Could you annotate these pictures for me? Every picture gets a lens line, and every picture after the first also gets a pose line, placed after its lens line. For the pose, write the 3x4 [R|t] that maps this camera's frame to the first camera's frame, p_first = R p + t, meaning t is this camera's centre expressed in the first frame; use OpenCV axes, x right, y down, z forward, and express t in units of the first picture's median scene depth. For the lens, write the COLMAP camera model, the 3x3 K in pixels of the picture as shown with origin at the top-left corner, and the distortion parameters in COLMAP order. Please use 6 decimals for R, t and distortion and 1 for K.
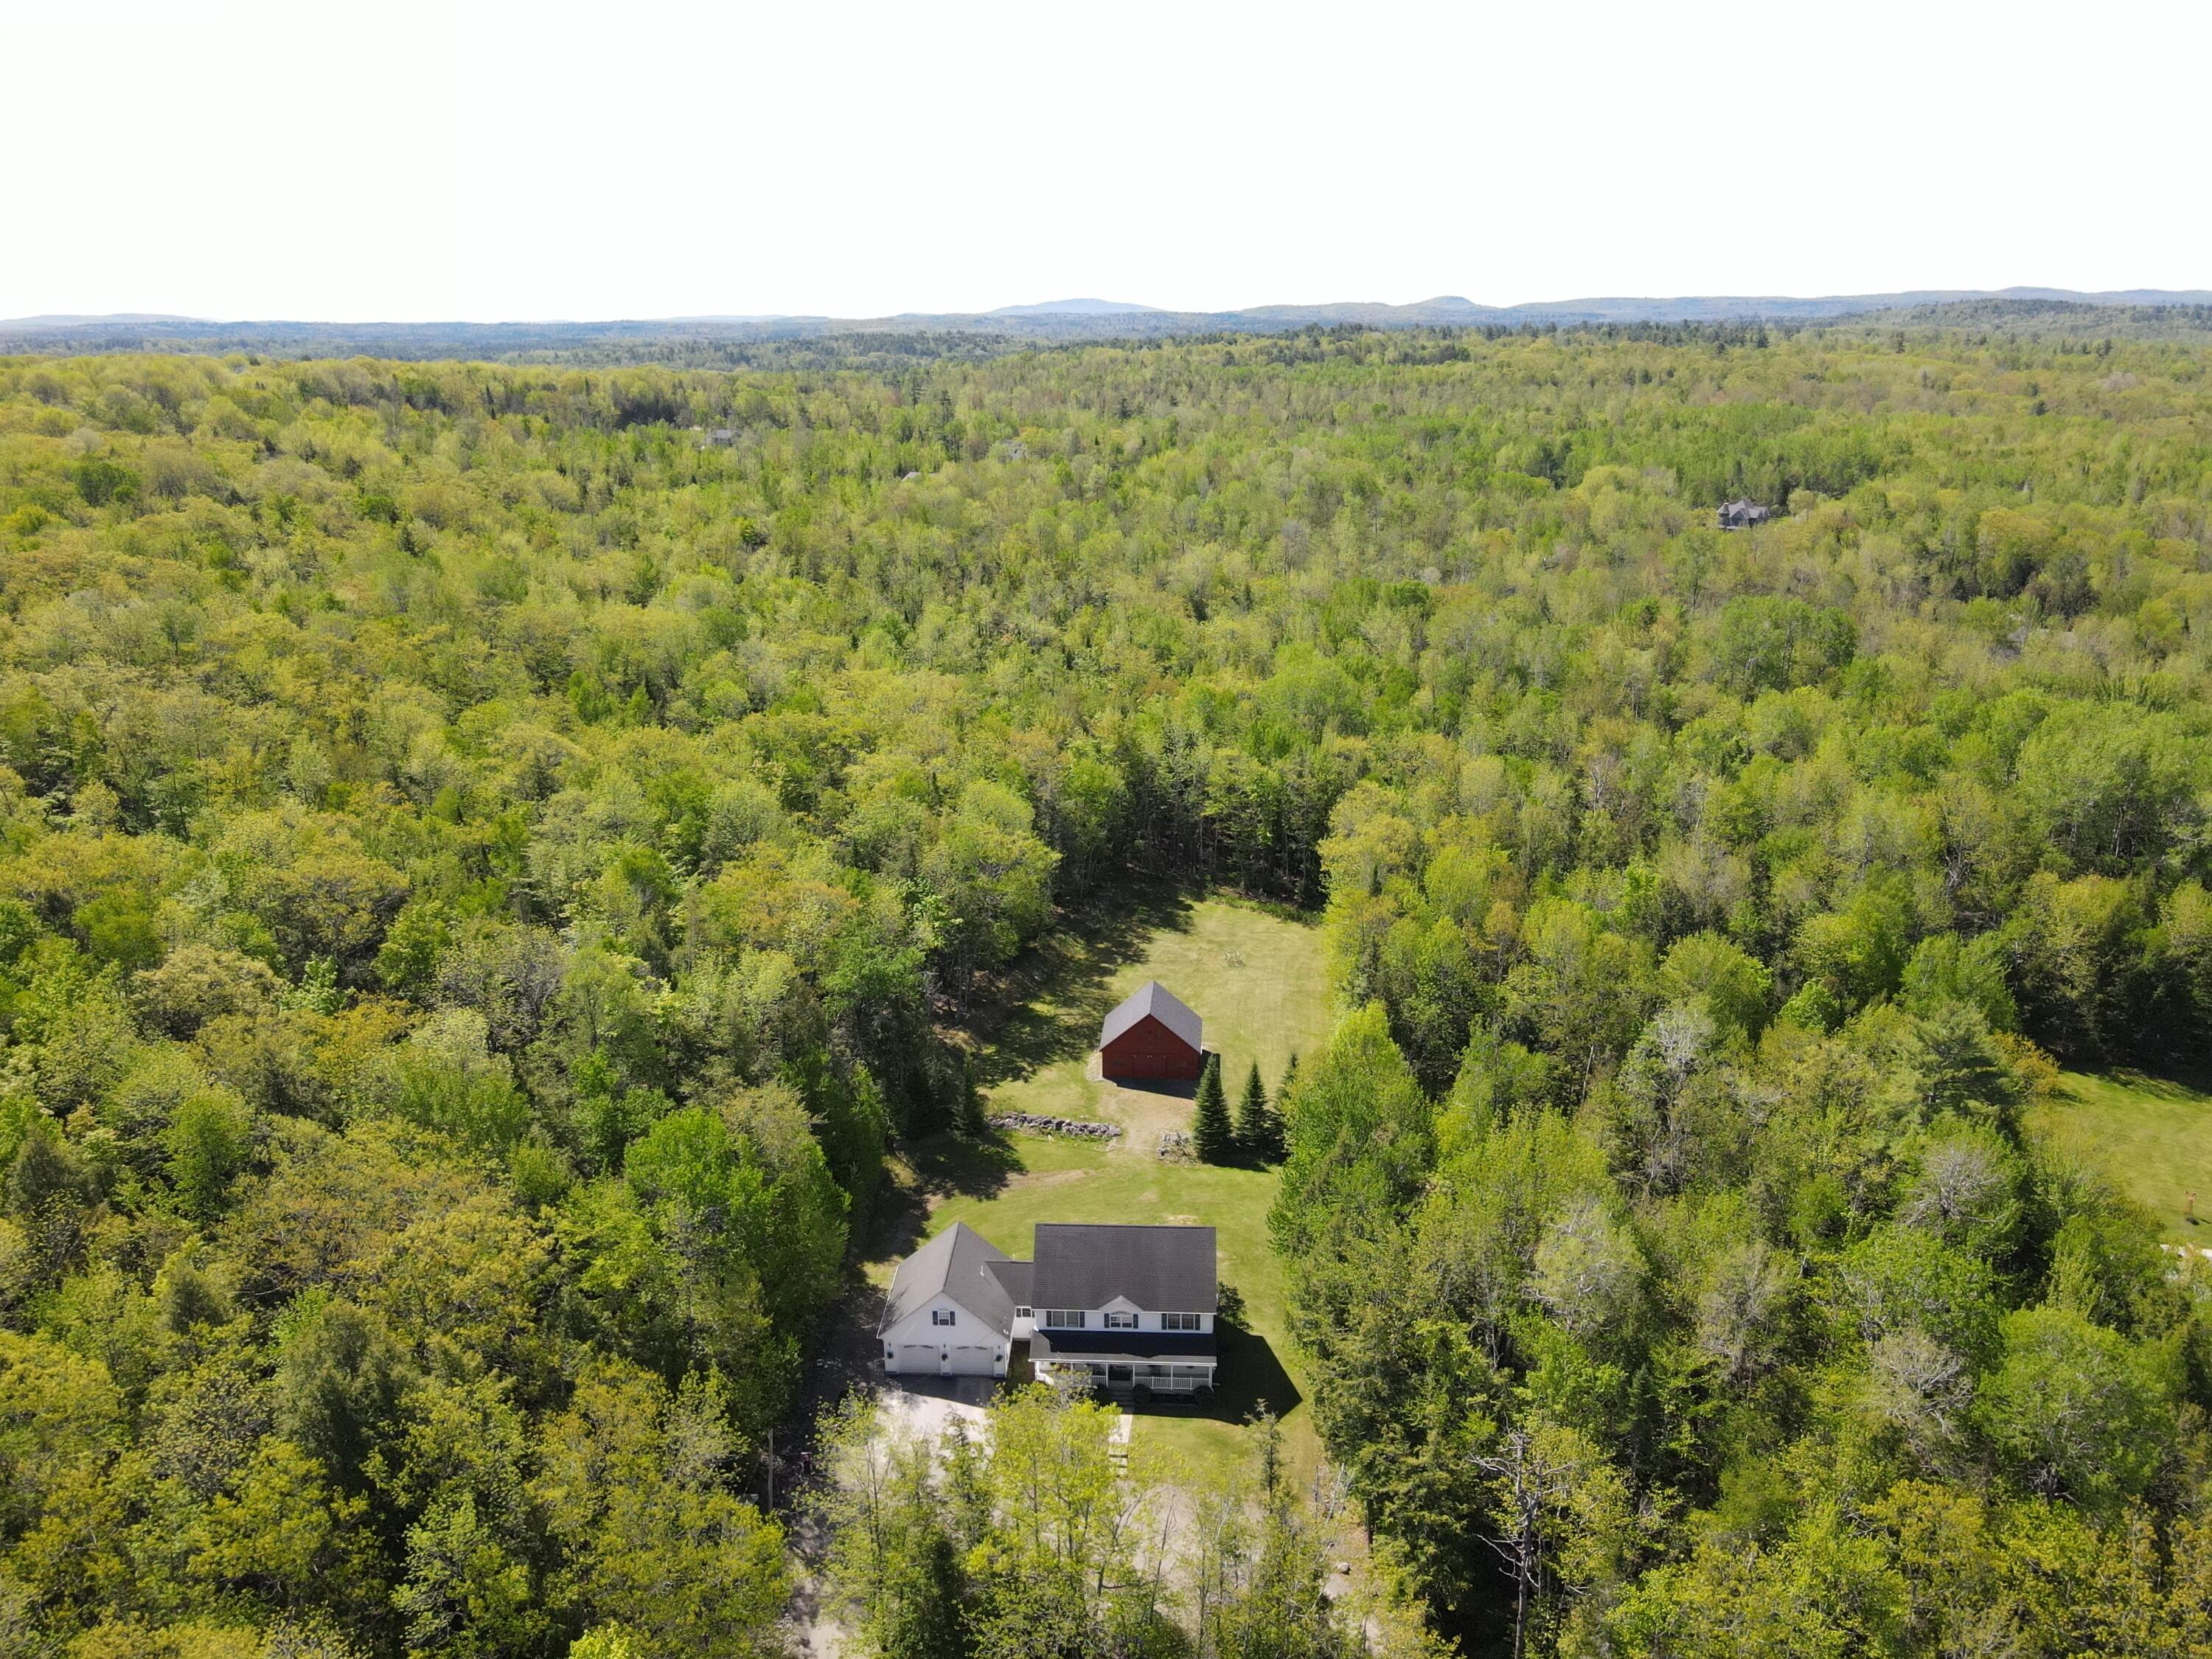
lens RADIAL K [[1626.3, 0, 1102.3], [0, 1626.3, 787.2], [0, 0, 1]] dist [0.002861, 0.026441]
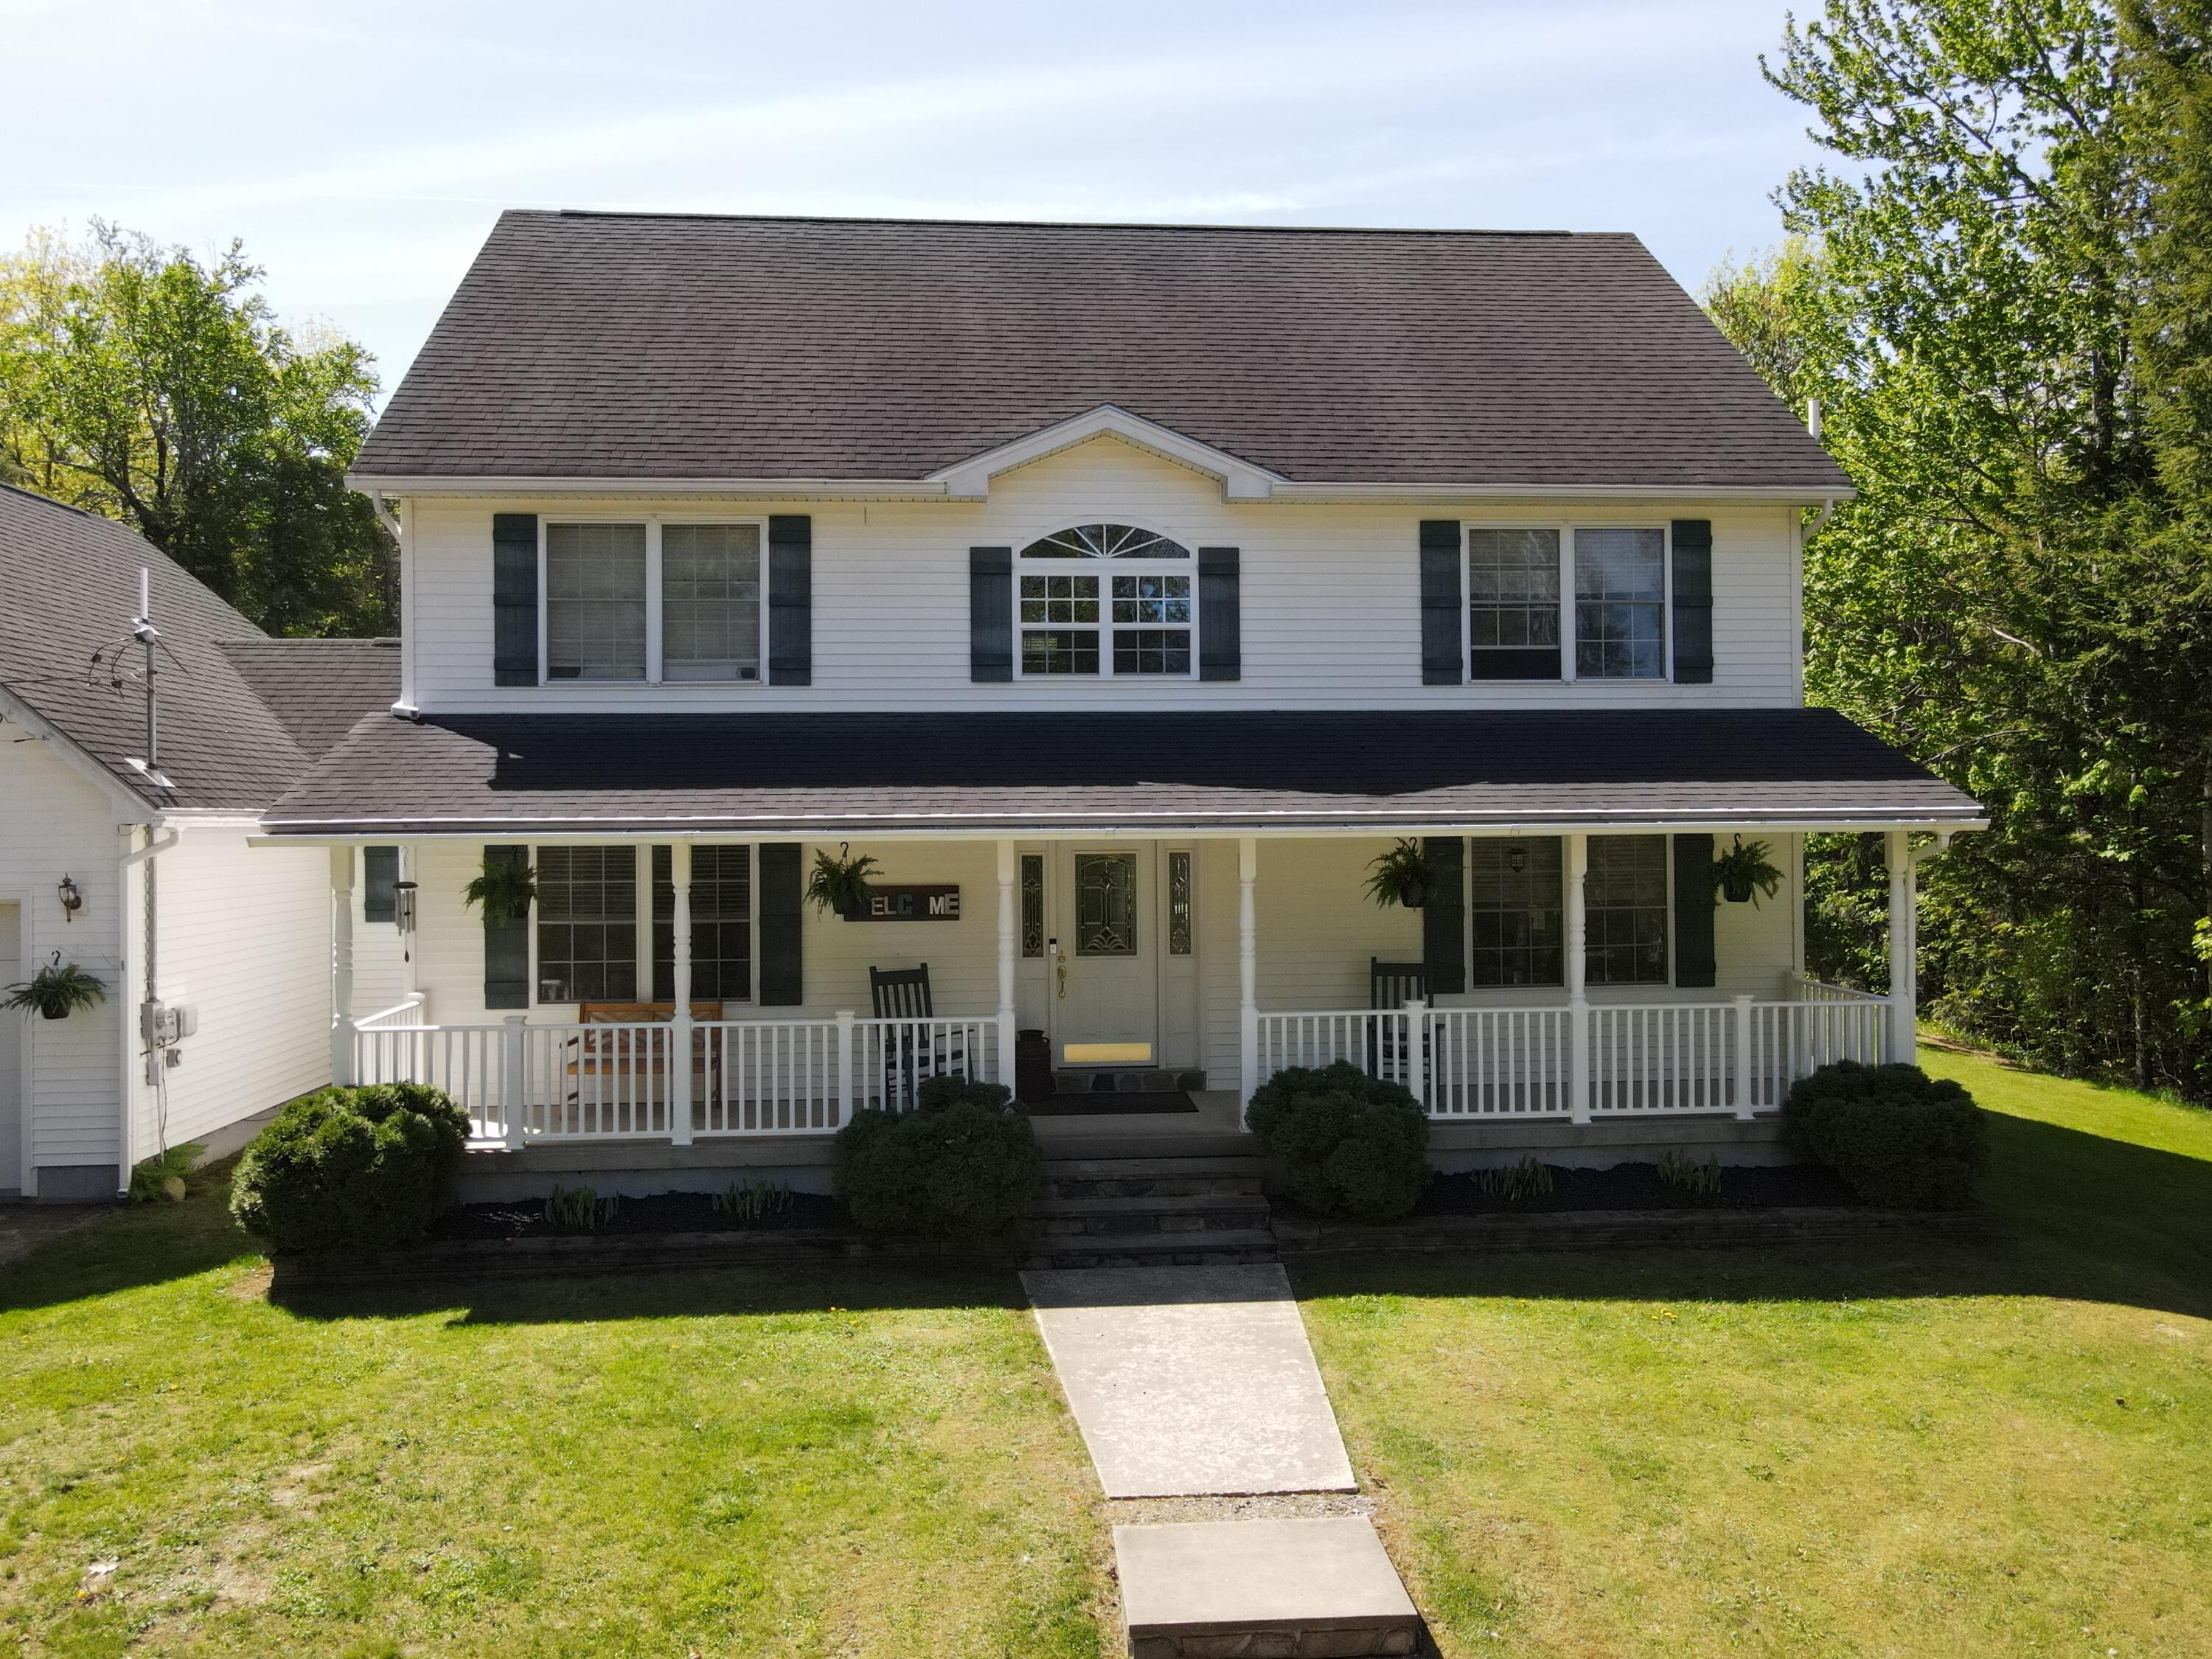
lens RADIAL K [[1626.3, 0, 1101.2], [0, 1626.3, 815.1], [0, 0, 1]] dist [0.002861, 0.026441]
pose [[0.991314, -0.000359, 0.131519, -0.003823], [0.036923, 0.960539, -0.275685, 0.267596], [-0.126230, 0.278146, 0.952208, 0.627334]]
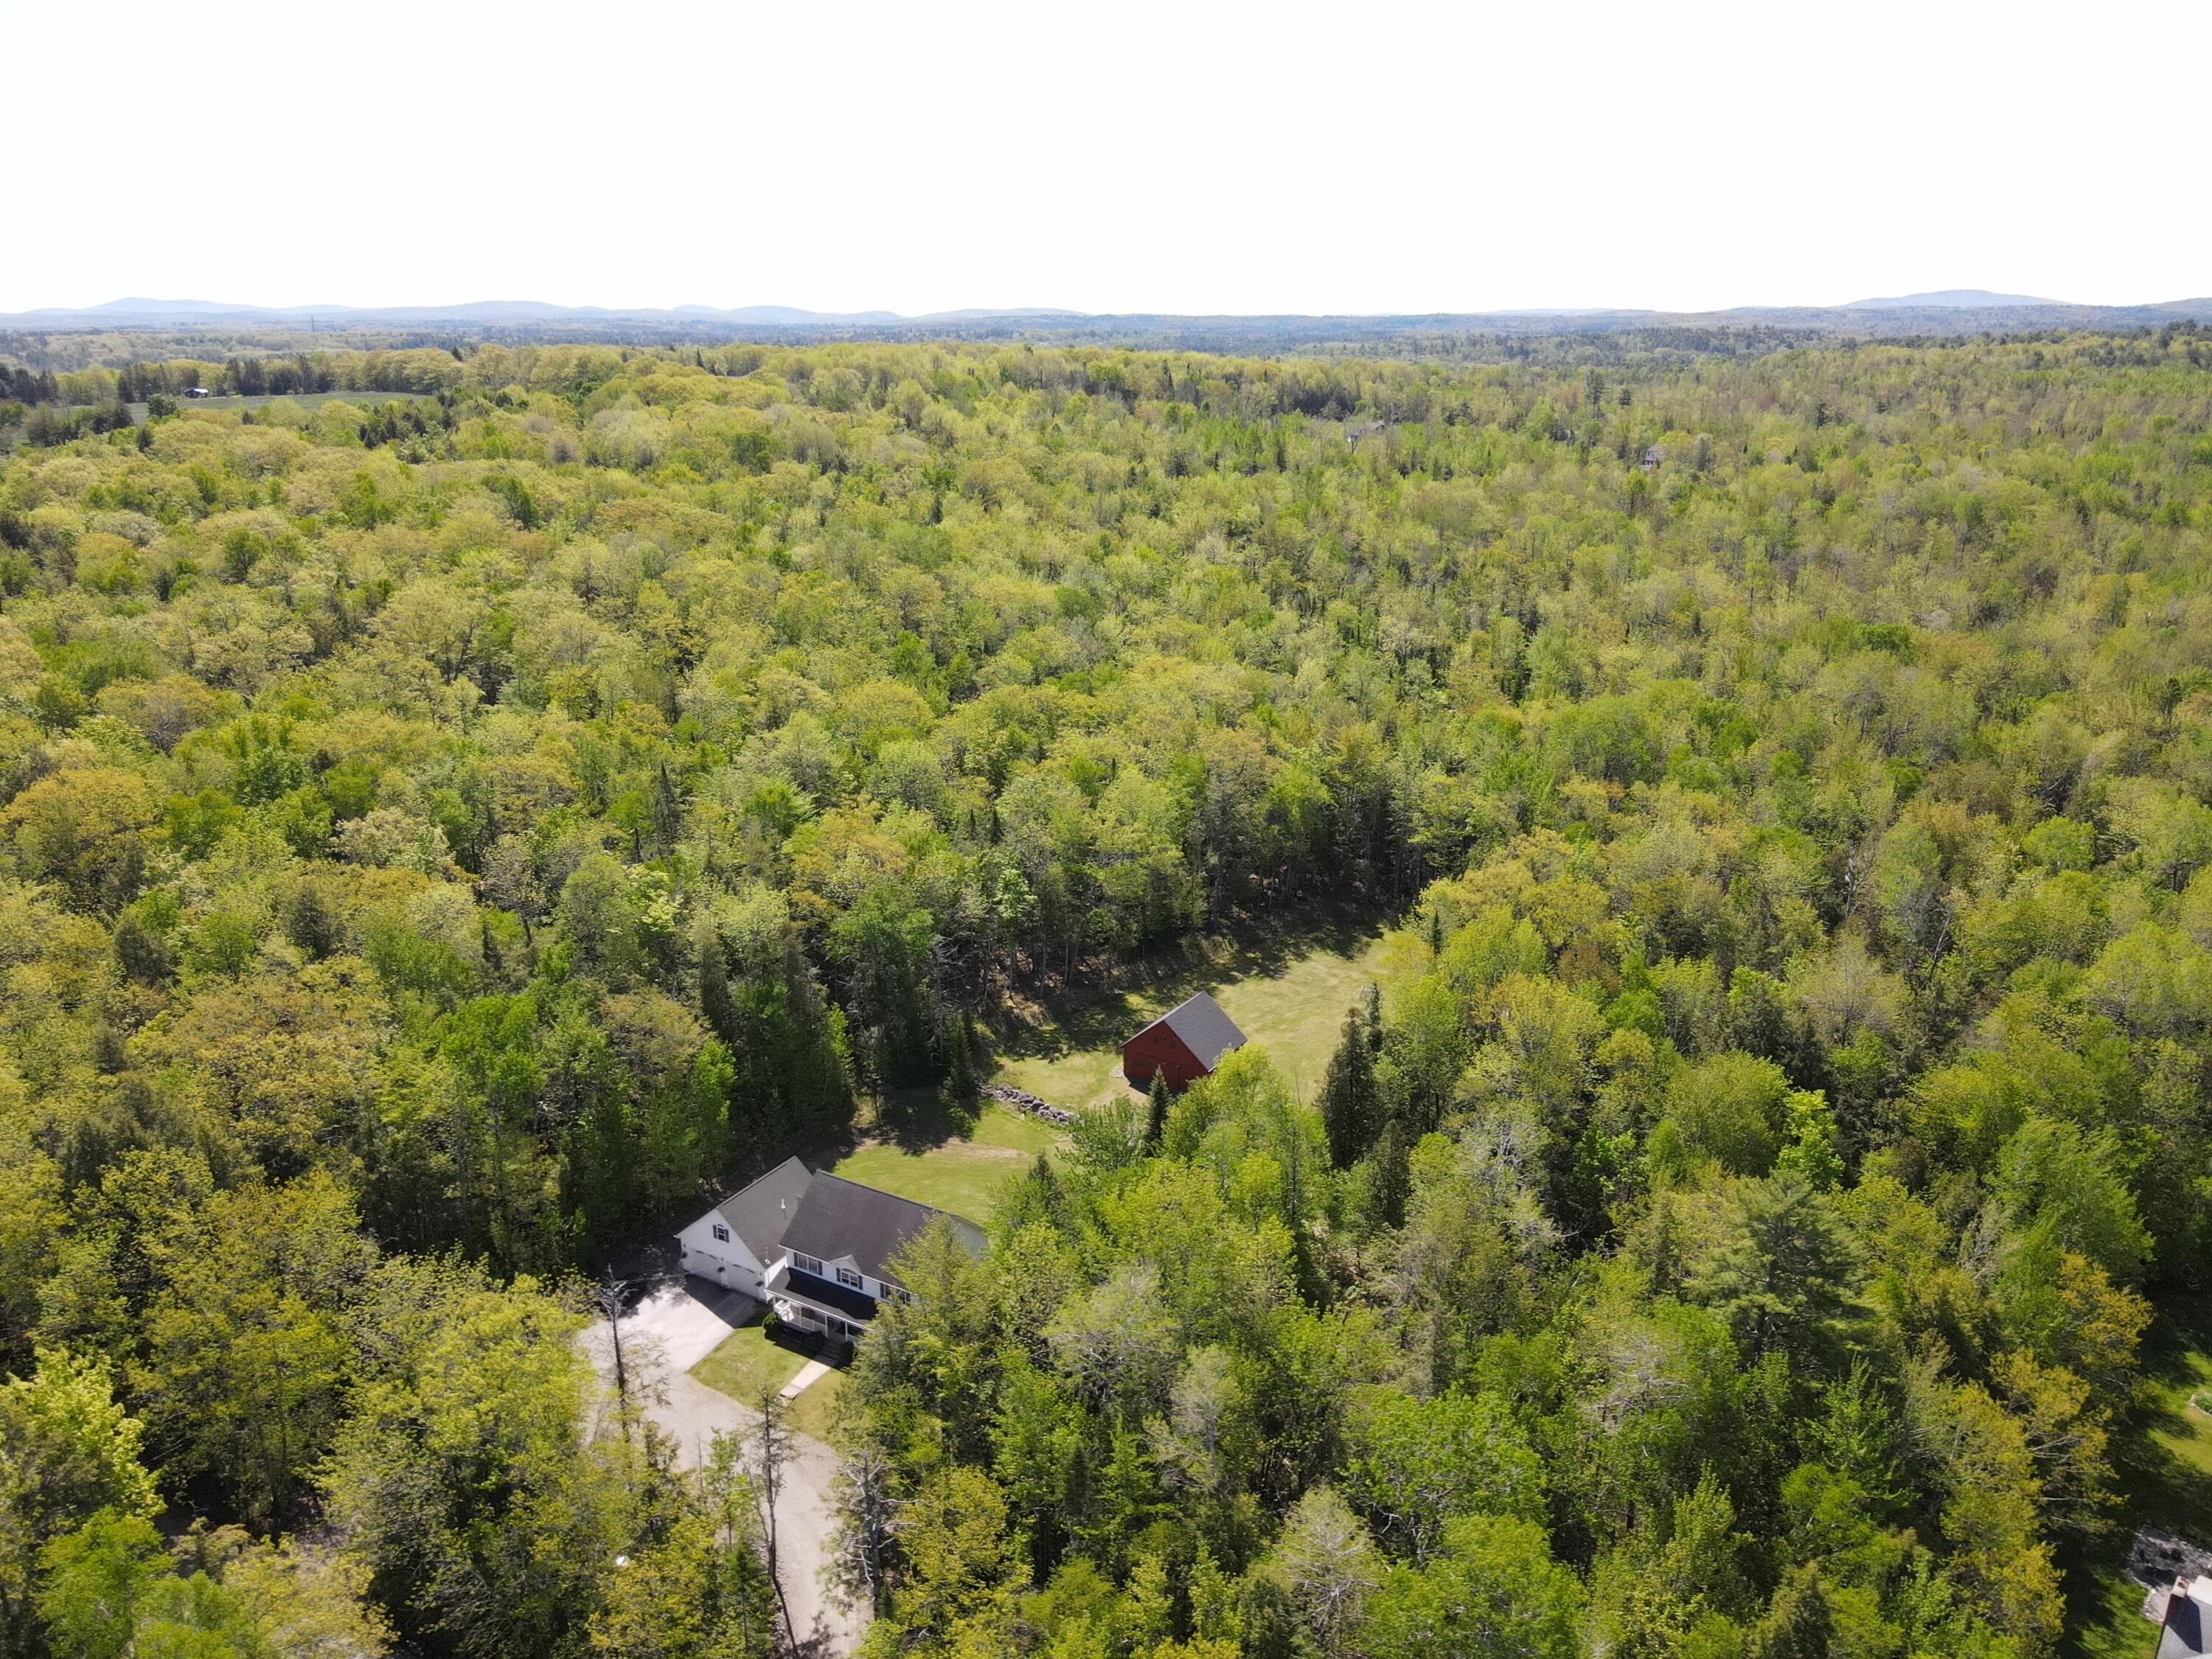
lens RADIAL K [[1626.3, 0, 1092.4], [0, 1626.3, 807.5], [0, 0, 1]] dist [0.002861, 0.026441]
pose [[0.888898, 0.139167, -0.436455, 0.399051], [-0.132533, 0.990121, 0.045788, -0.027670], [0.438515, 0.017144, 0.898560, 0.089699]]
